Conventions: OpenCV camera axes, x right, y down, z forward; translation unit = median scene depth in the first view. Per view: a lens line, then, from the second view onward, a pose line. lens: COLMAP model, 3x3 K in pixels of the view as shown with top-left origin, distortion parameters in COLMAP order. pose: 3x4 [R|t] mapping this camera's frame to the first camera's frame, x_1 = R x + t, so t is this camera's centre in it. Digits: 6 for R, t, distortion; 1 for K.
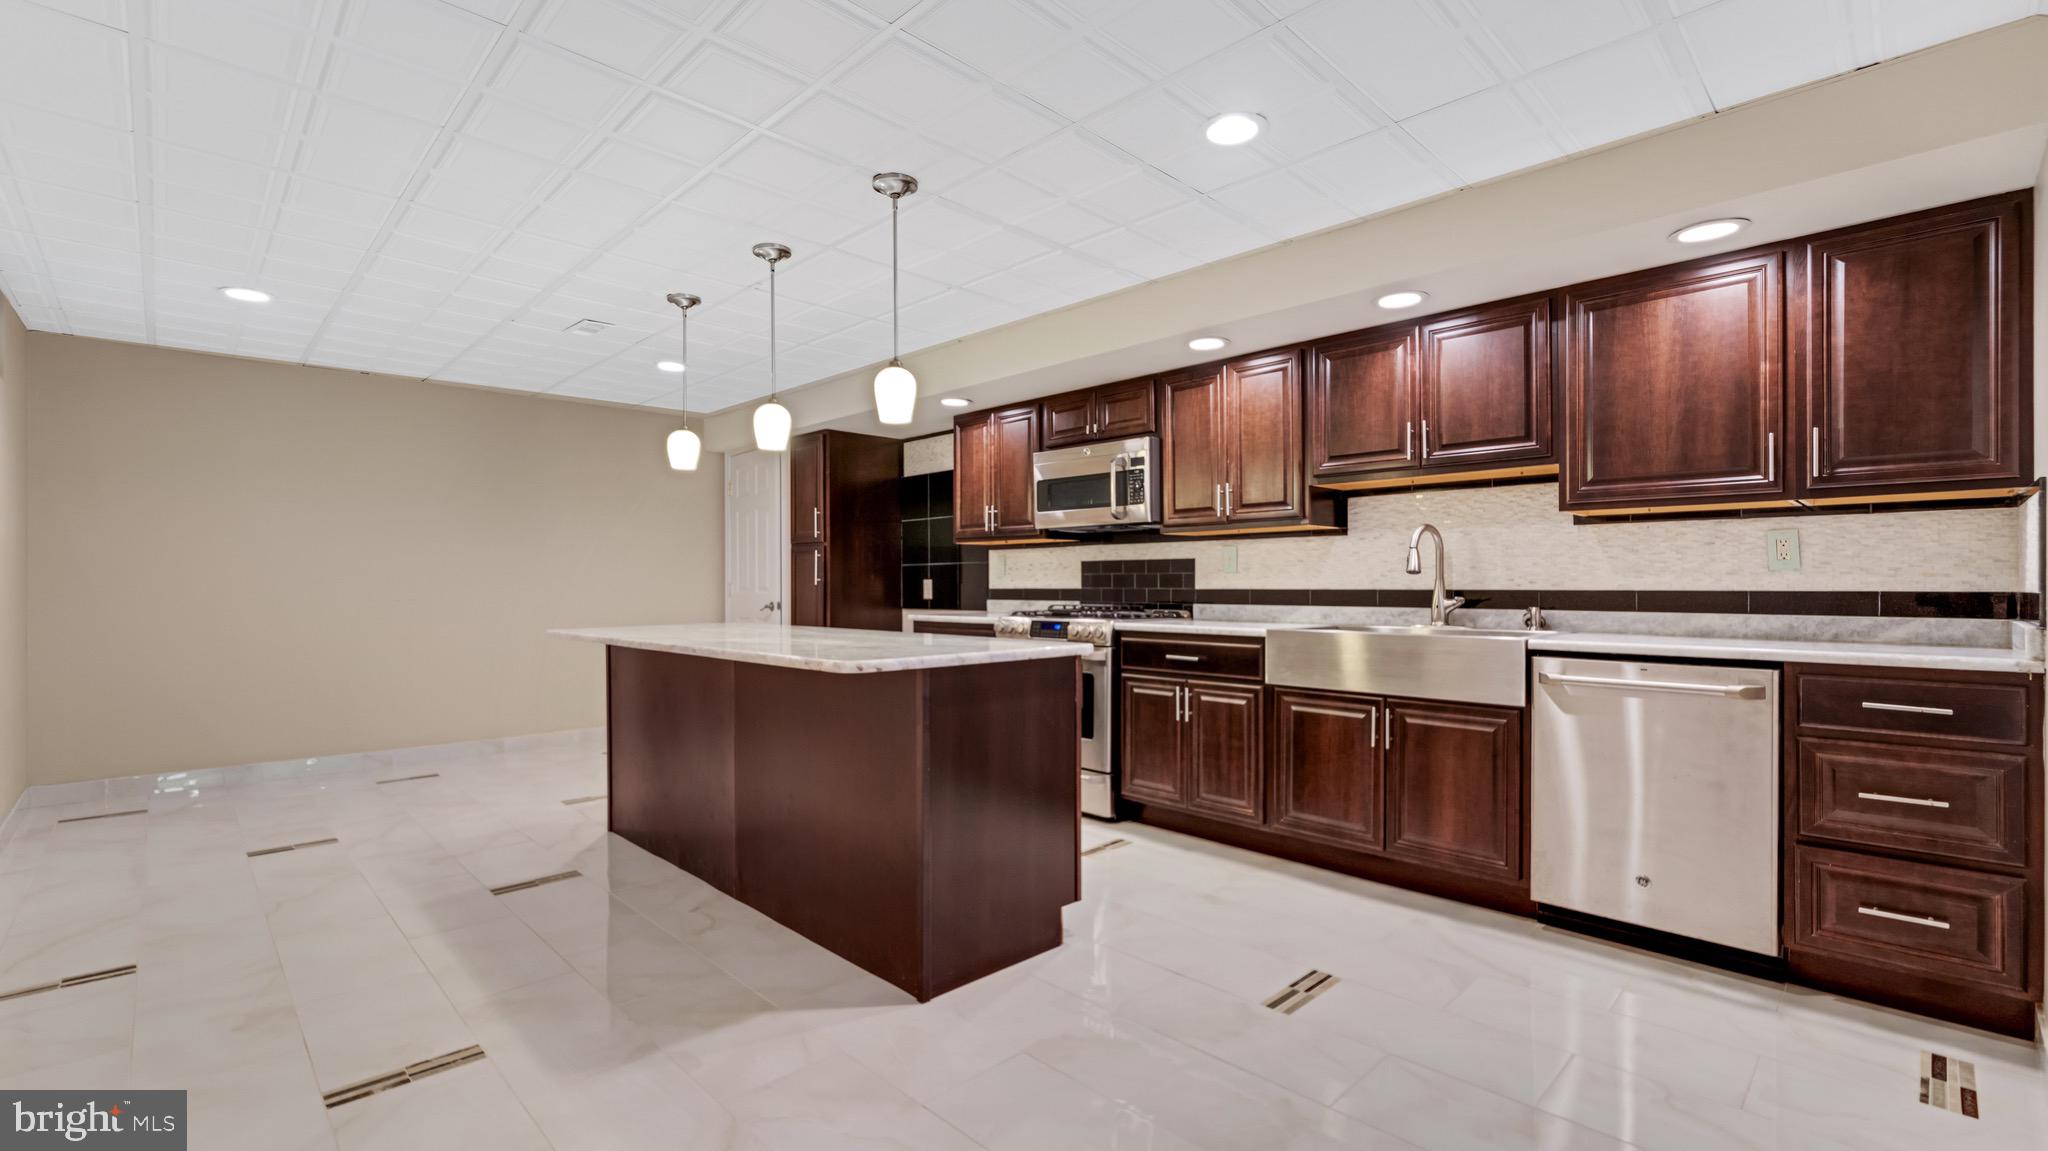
lens RADIAL K [[845.1, 0, 1008.9], [0, 845.1, 590.4], [0, 0, 1]] dist [-0.002446, 0.000041]
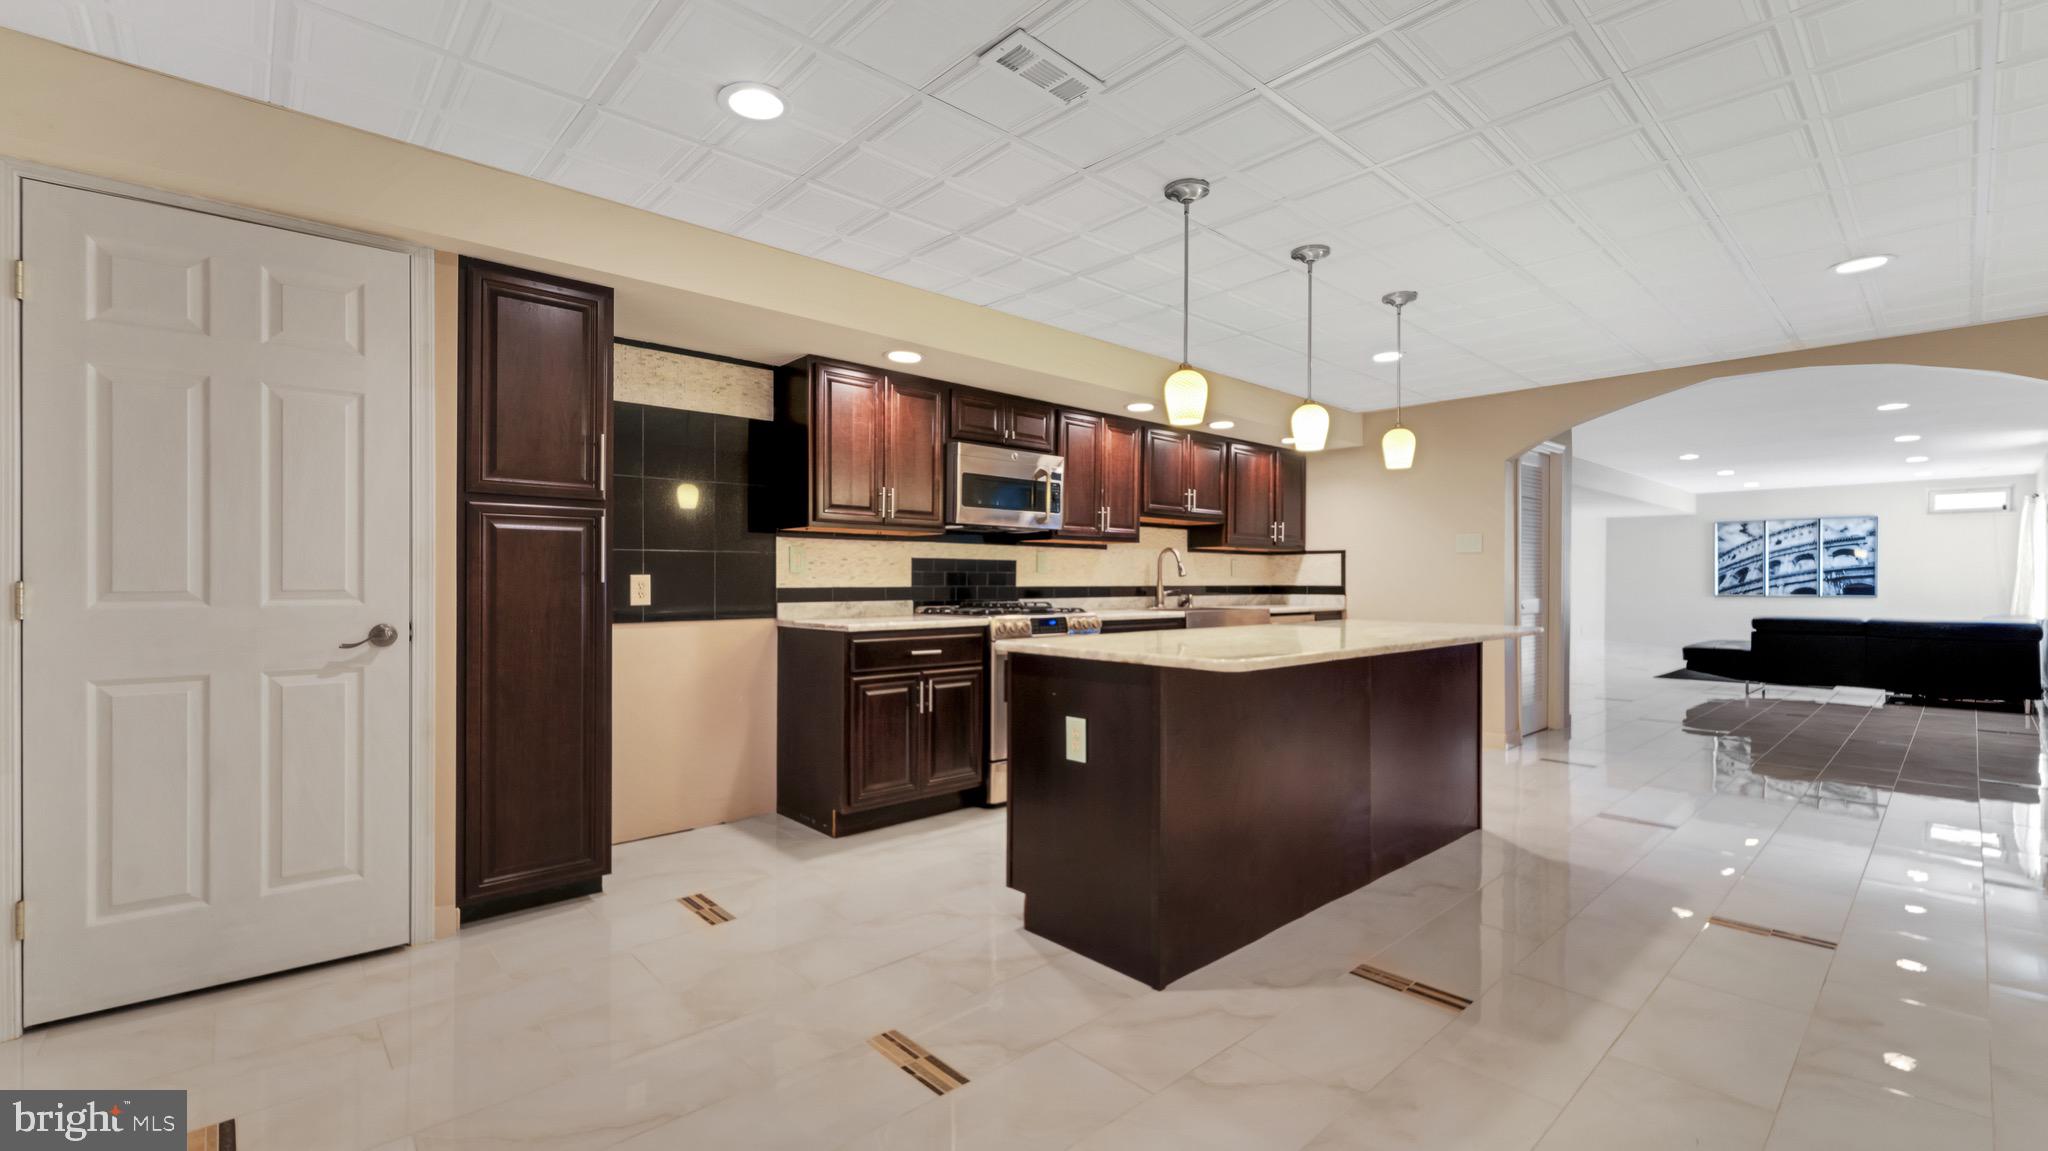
lens RADIAL K [[845.1, 0, 1011.4], [0, 845.1, 571.7], [0, 0, 1]] dist [-0.002446, 0.000041]
pose [[0.076211, 0.010521, 0.997036, -0.880671], [0.004353, 0.999931, -0.010884, -0.008863], [-0.997082, 0.005170, 0.076160, 0.855805]]
